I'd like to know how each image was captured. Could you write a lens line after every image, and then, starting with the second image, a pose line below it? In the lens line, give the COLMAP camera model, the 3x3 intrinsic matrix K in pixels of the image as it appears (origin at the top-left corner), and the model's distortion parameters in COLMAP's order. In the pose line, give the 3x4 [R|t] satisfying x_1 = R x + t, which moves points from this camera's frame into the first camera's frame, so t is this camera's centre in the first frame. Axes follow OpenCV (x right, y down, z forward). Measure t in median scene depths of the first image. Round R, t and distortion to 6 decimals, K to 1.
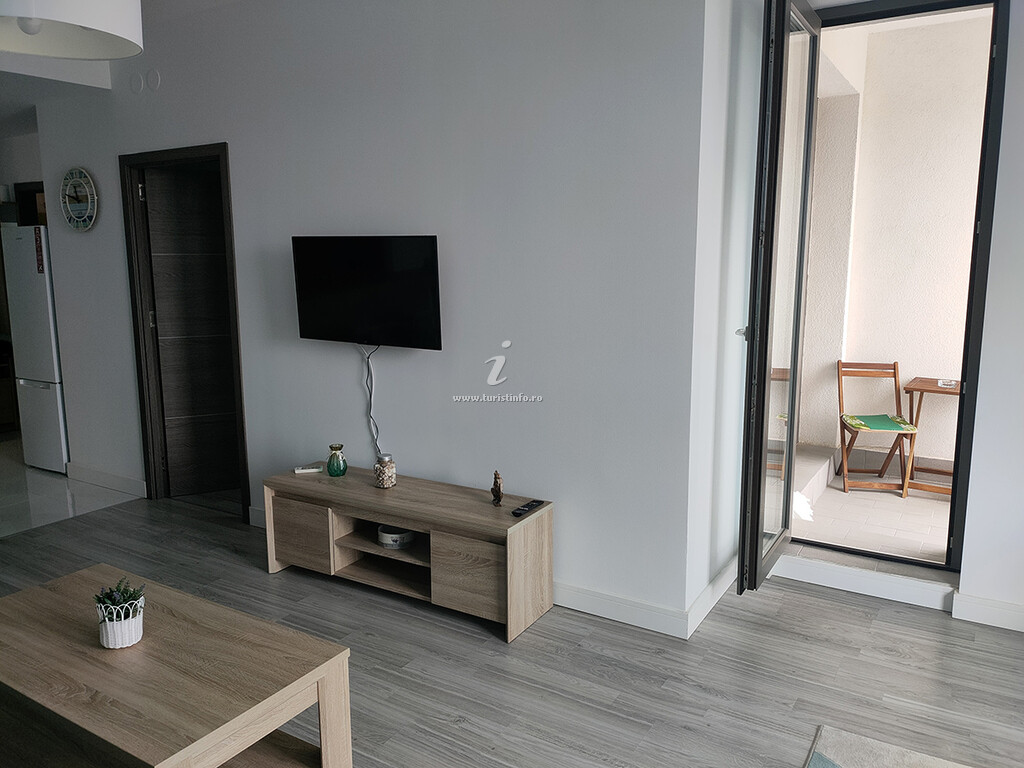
lens RADIAL K [[773.2, 0, 512.0], [0, 773.2, 384.0], [0, 0, 1]] dist [0.037946, -0.077708]
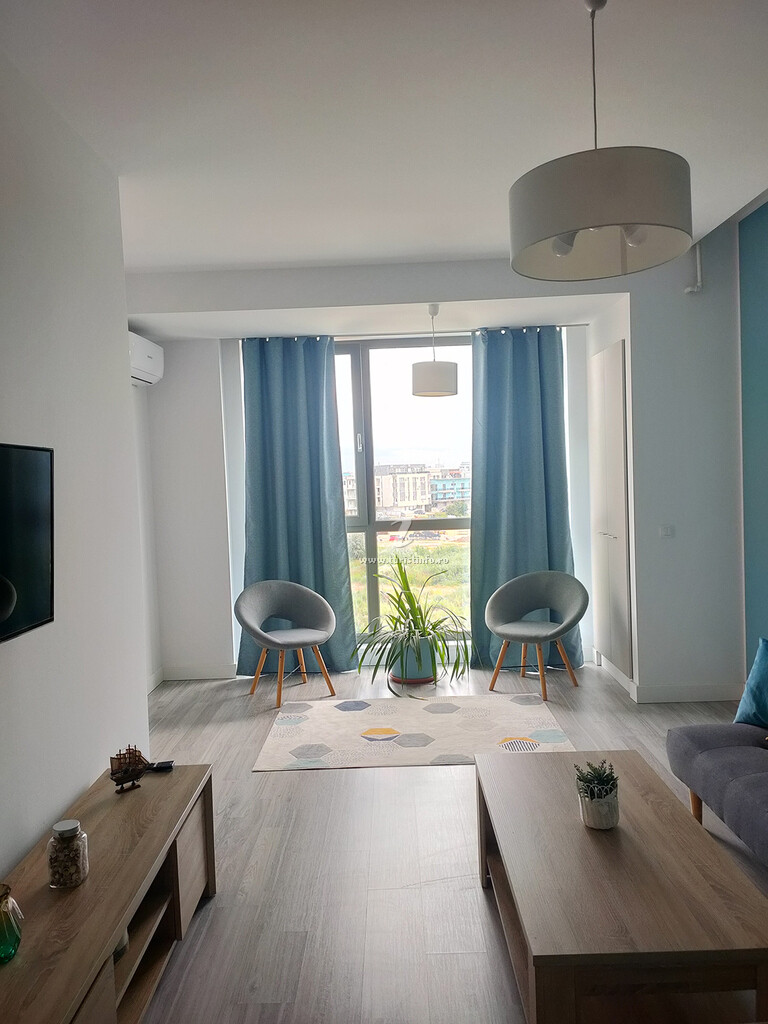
lens RADIAL K [[773.2, 0, 384.0], [0, 773.2, 512.0], [0, 0, 1]] dist [0.037946, -0.077708]
pose [[-0.519598, -0.019980, 0.854177, -1.145135], [0.185184, 0.973329, 0.135415, -0.245965], [-0.834101, 0.228541, -0.502040, 1.550758]]
